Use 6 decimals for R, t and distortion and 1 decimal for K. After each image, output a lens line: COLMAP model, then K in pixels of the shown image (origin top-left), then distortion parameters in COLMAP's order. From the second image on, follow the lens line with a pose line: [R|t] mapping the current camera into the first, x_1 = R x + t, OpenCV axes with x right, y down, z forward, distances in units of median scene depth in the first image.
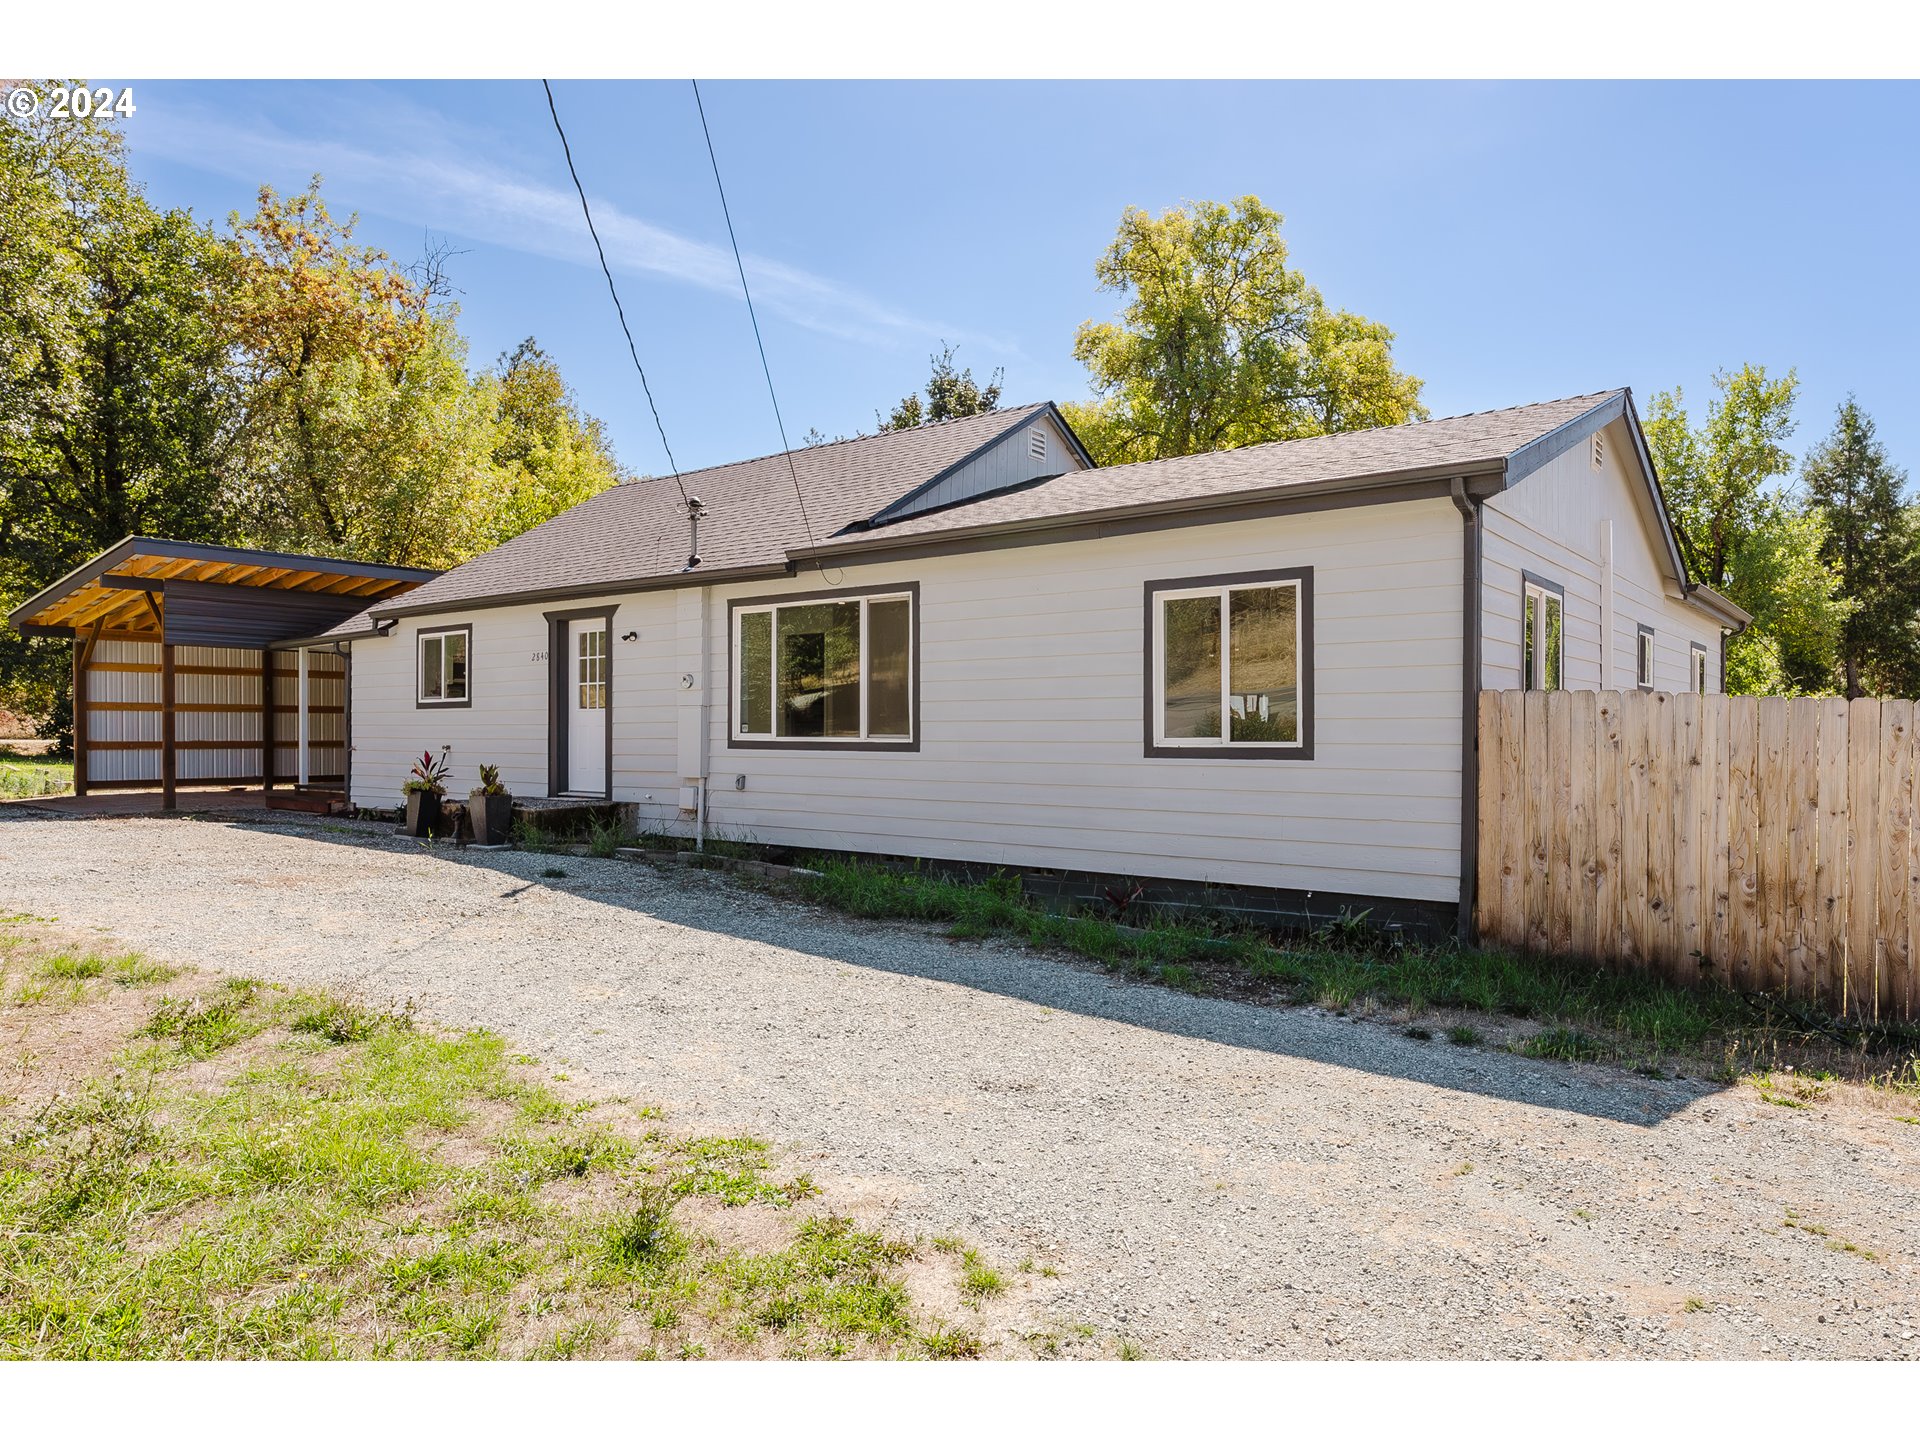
lens RADIAL K [[1263.2, 0, 947.2], [0, 1263.2, 737.7], [0, 0, 1]] dist [-0.006501, 0.001100]
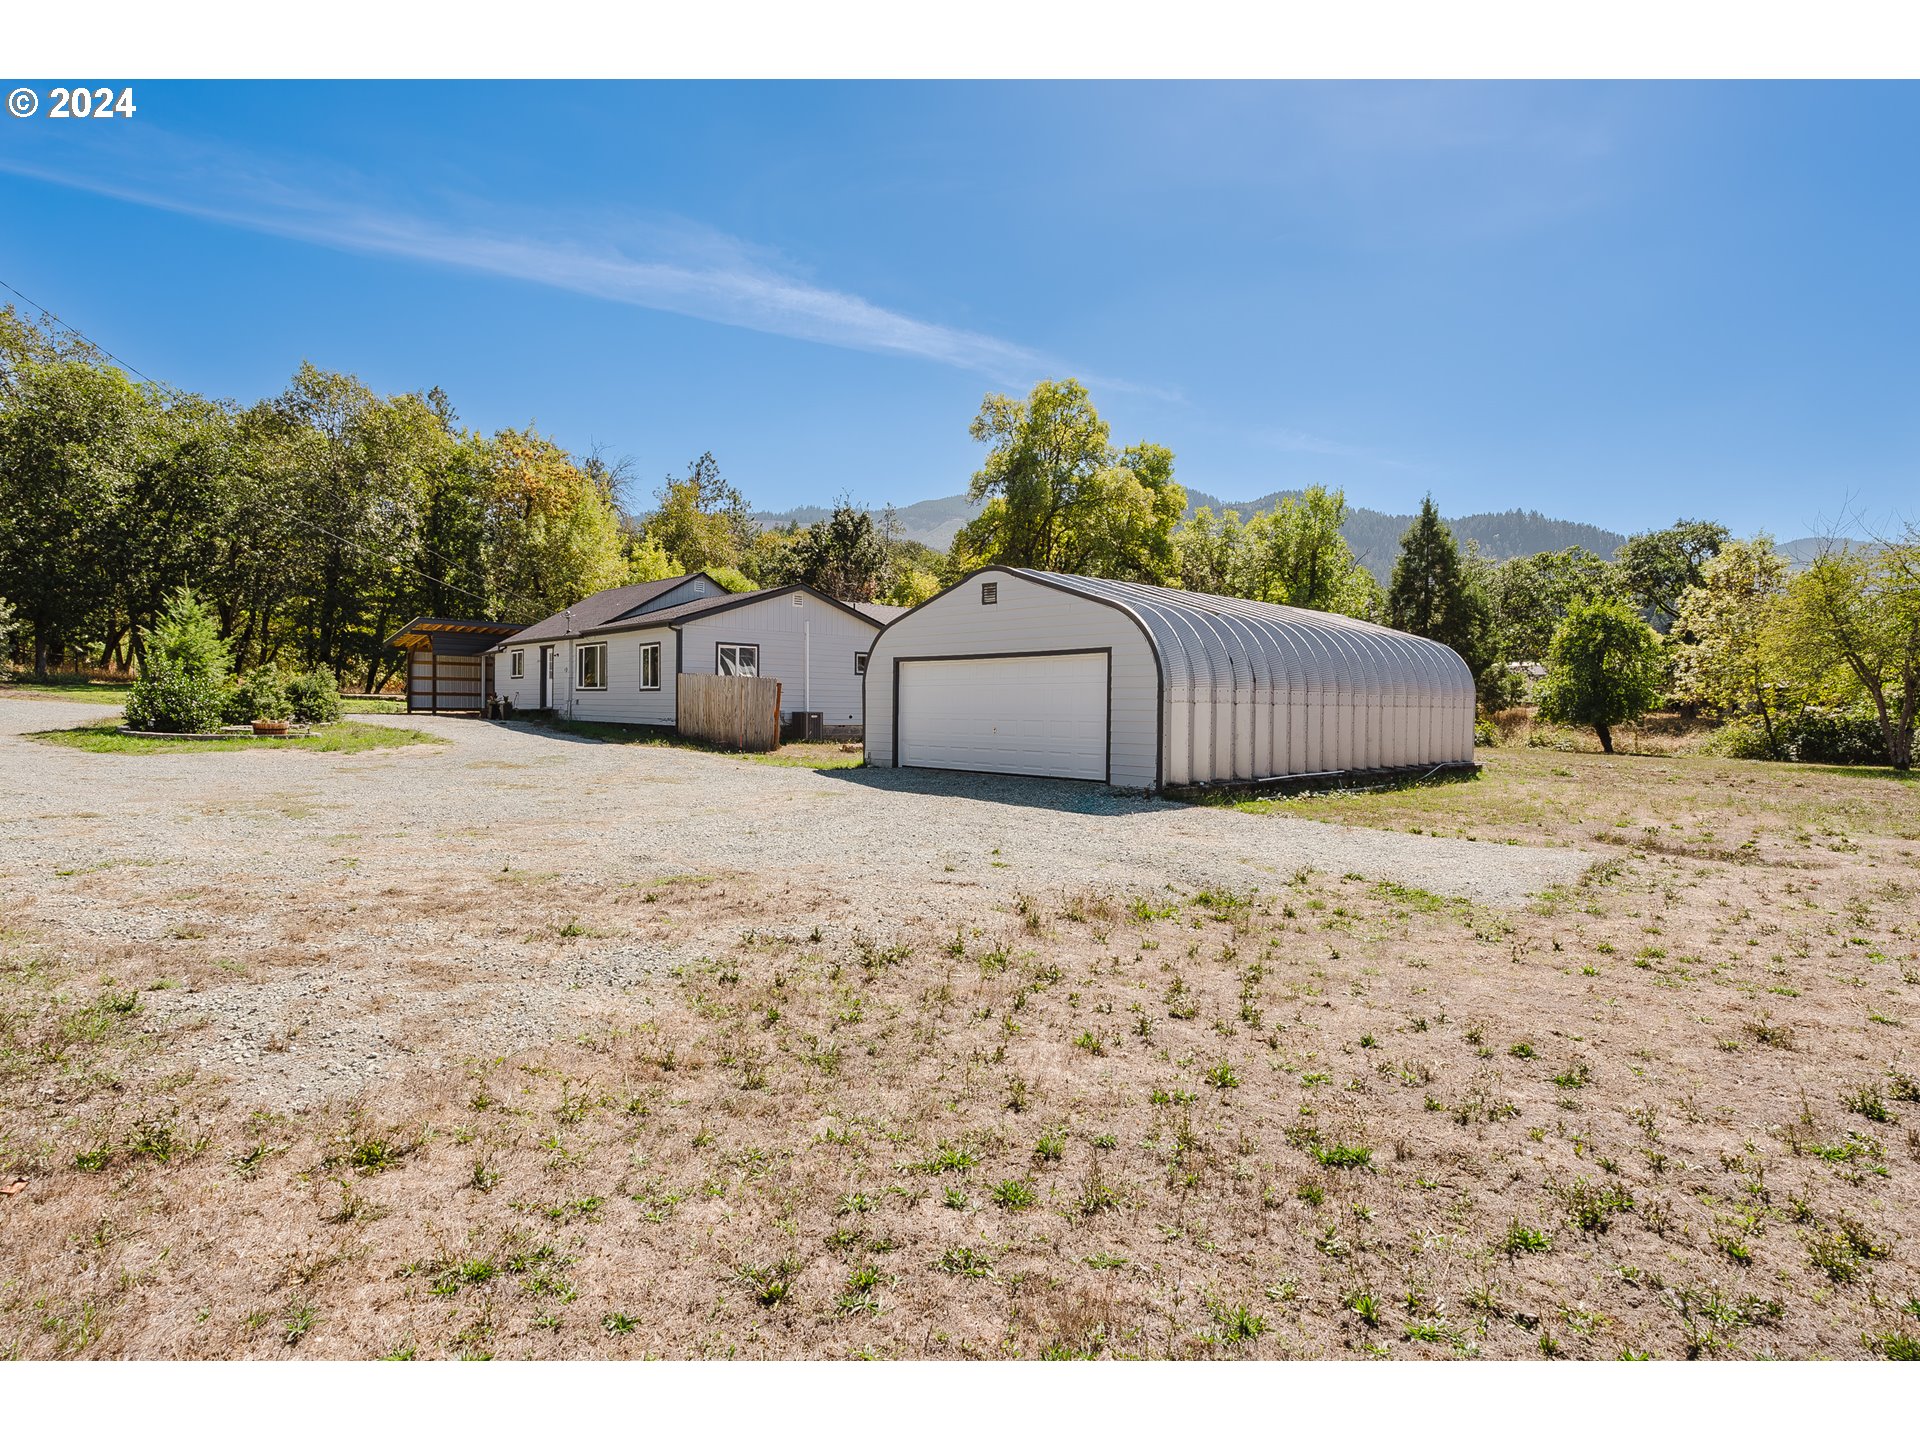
lens RADIAL K [[990.8, 0, 949.5], [0, 990.8, 715.1], [0, 0, 1]] dist [0.002815, -0.001030]
pose [[0.985367, 0.014303, -0.169846, 0.527306], [-0.012819, 0.999870, 0.009827, 0.012751], [0.169965, -0.007506, 0.985422, -0.567969]]
